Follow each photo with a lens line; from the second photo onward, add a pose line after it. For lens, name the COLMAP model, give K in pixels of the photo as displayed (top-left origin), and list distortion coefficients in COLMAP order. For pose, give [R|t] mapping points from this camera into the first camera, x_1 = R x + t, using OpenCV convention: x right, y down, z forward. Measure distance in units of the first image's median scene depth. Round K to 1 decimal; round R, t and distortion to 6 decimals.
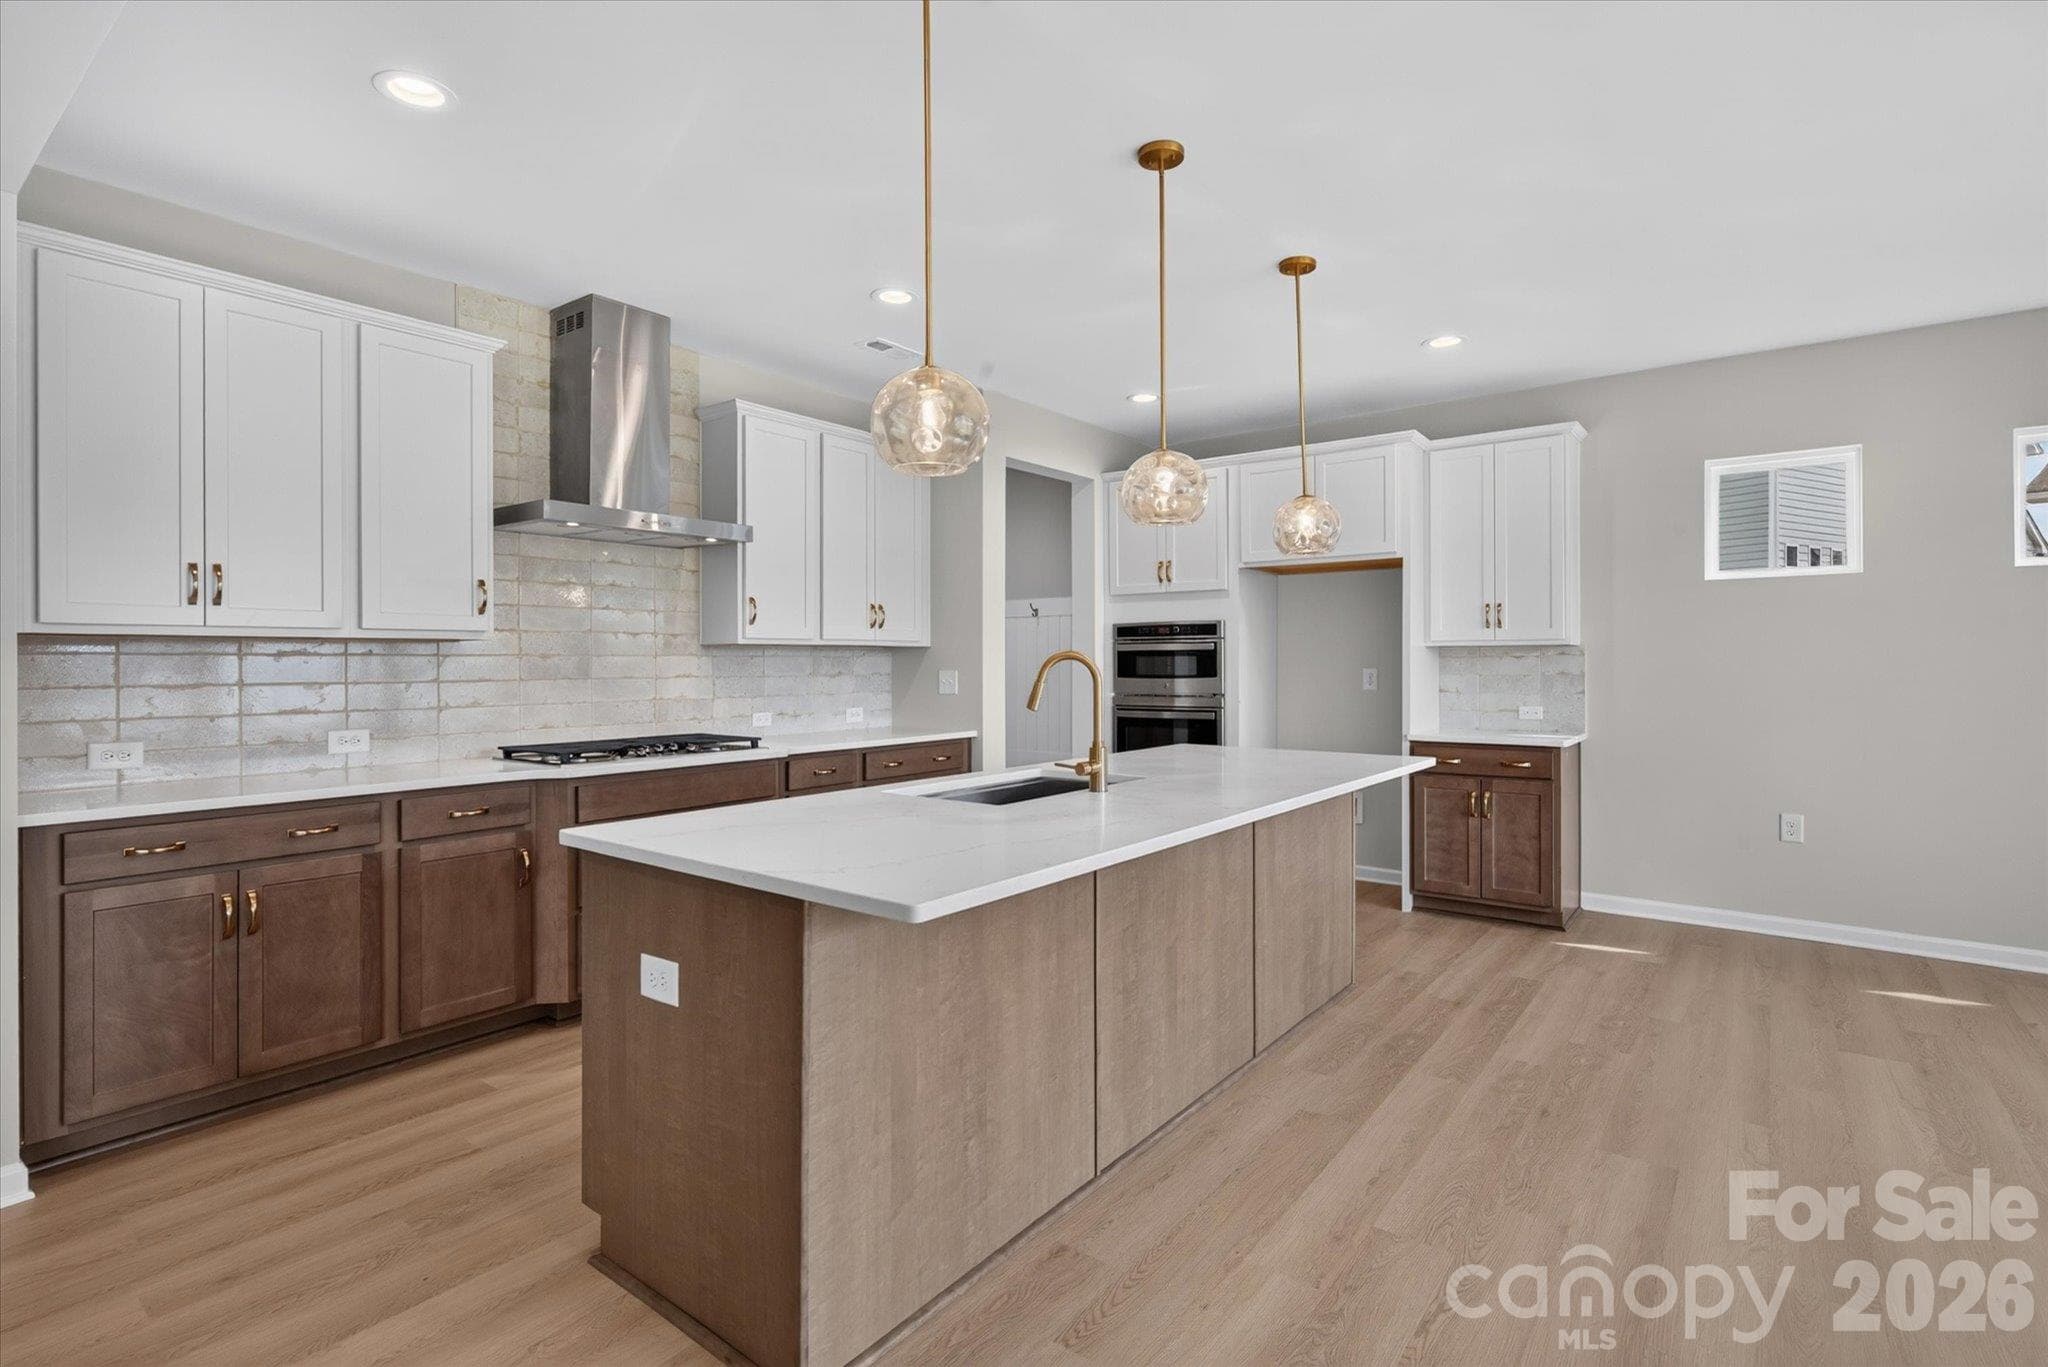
lens RADIAL K [[990.3, 0, 1008.8], [0, 990.3, 663.1], [0, 0, 1]] dist [0.001023, 0.000515]
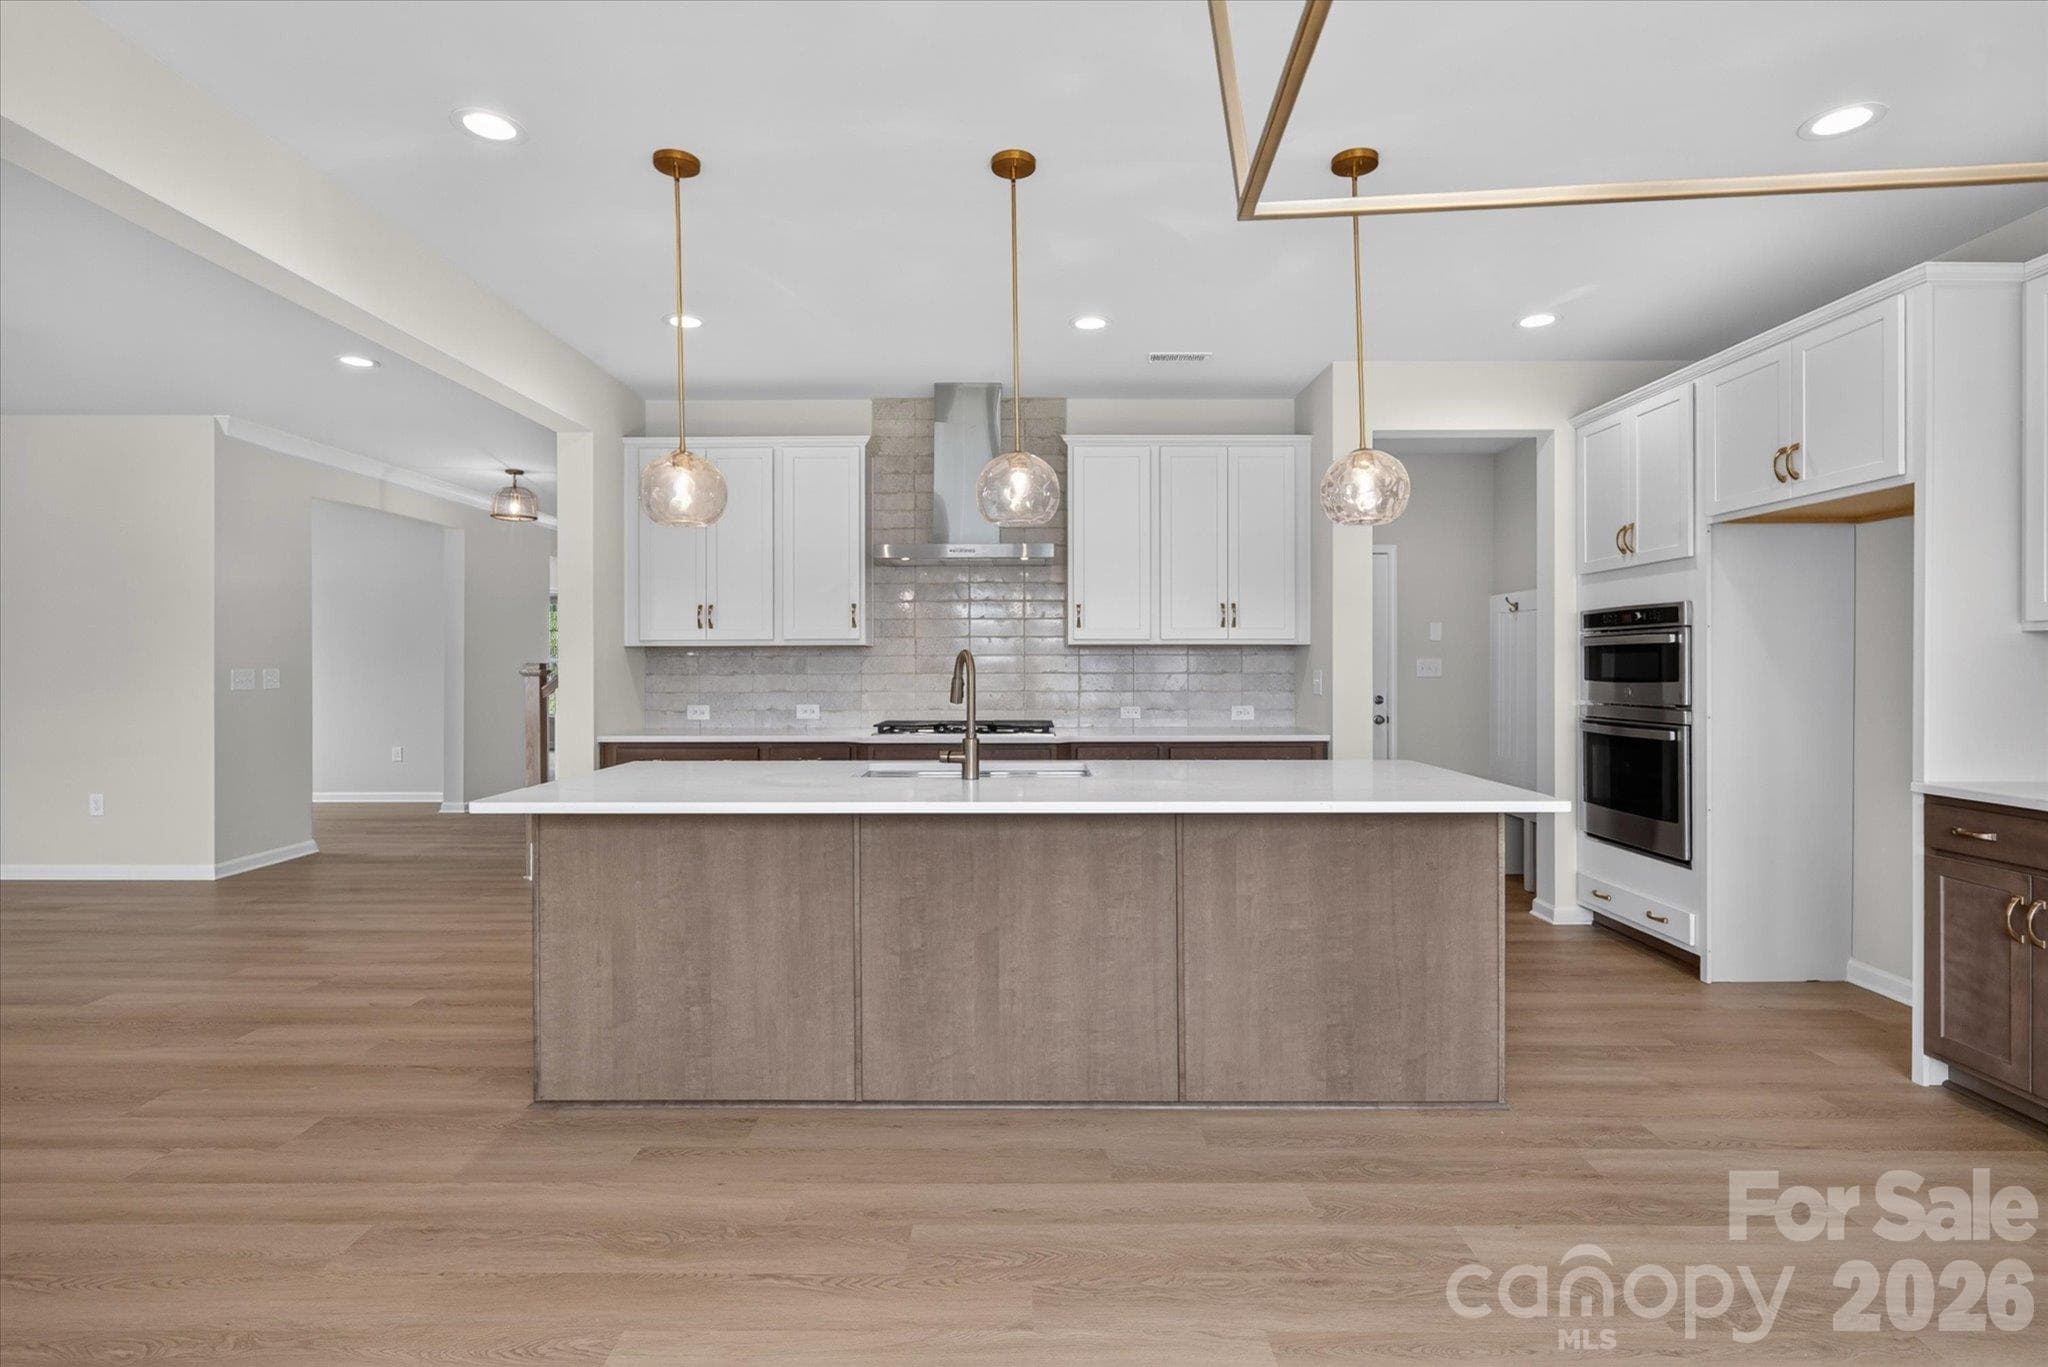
lens RADIAL K [[990.3, 0, 1008.8], [0, 990.3, 663.1], [0, 0, 1]] dist [0.001023, 0.000515]
pose [[0.604802, 0.002028, -0.796373, 0.604652], [-0.001414, 0.999998, 0.001473, 0.000443], [0.796375, 0.000235, 0.604804, 0.235218]]
